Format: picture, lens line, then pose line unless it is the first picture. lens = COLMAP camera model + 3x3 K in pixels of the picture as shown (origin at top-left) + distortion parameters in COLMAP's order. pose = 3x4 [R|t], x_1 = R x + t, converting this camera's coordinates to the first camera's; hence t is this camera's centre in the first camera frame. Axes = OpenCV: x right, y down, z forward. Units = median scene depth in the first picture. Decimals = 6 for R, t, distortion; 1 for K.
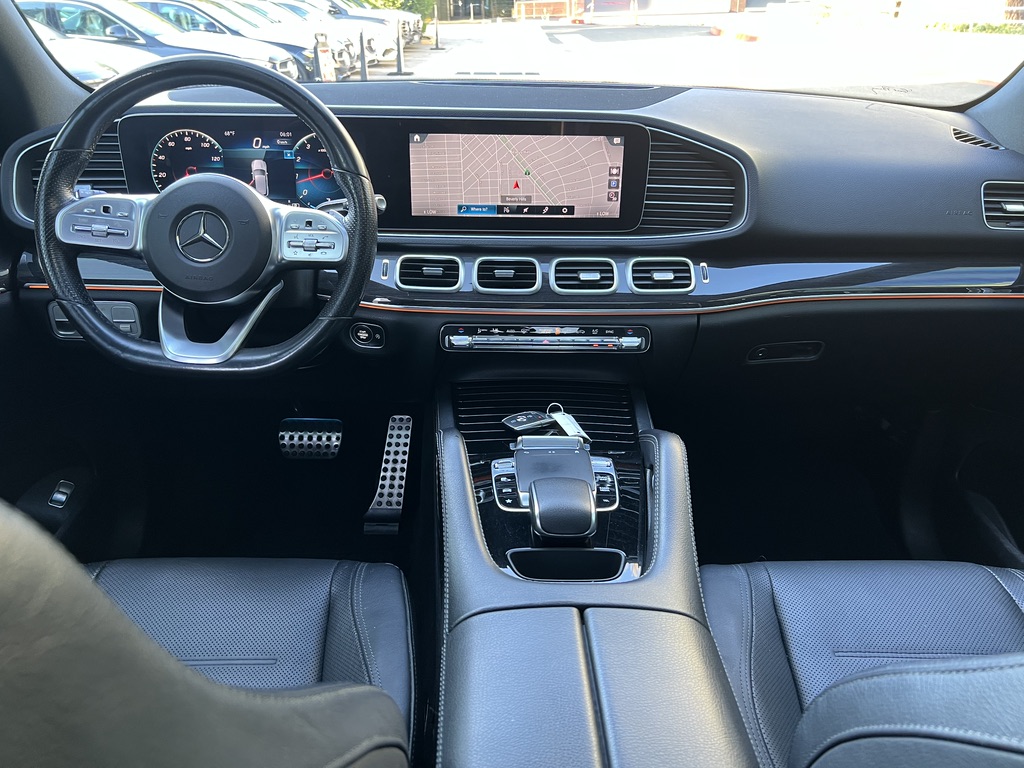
lens RADIAL K [[771.2, 0, 519.3], [0, 771.2, 383.8], [0, 0, 1]] dist [0.041493, -0.041032]
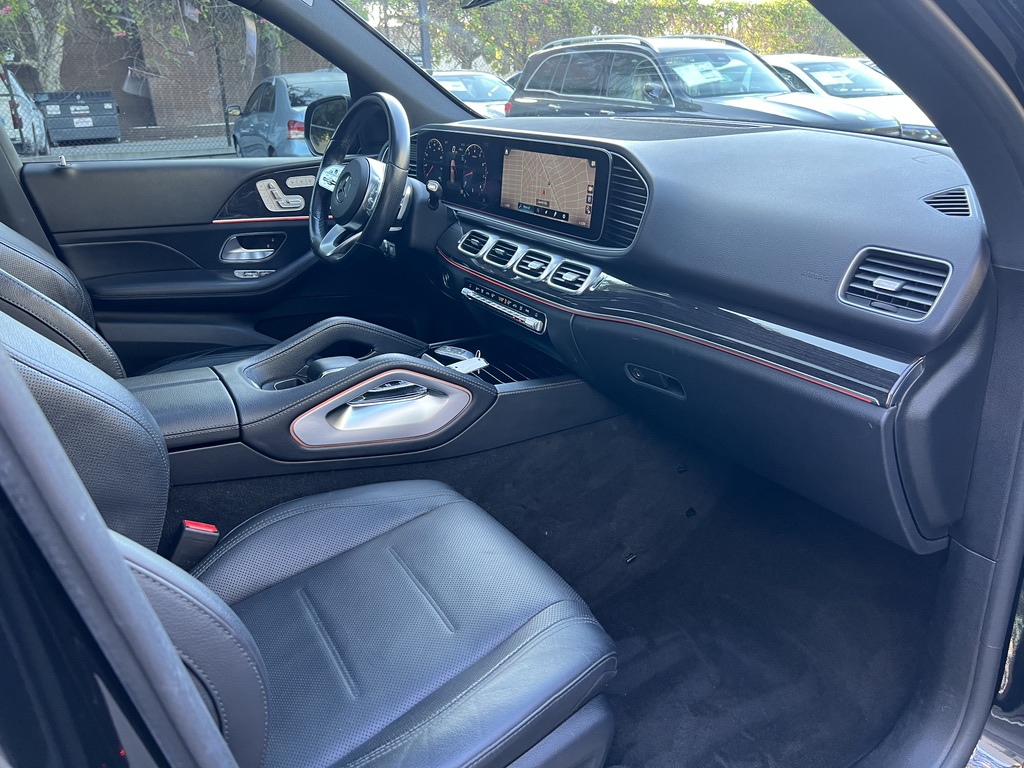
lens RADIAL K [[771.2, 0, 511.5], [0, 771.2, 376.0], [0, 0, 1]] dist [0.041493, -0.041032]
pose [[0.500326, 0.292128, -0.815068, 1.262549], [-0.354520, 0.927954, 0.114967, -0.114765], [0.789930, 0.231437, 0.567845, 0.334304]]
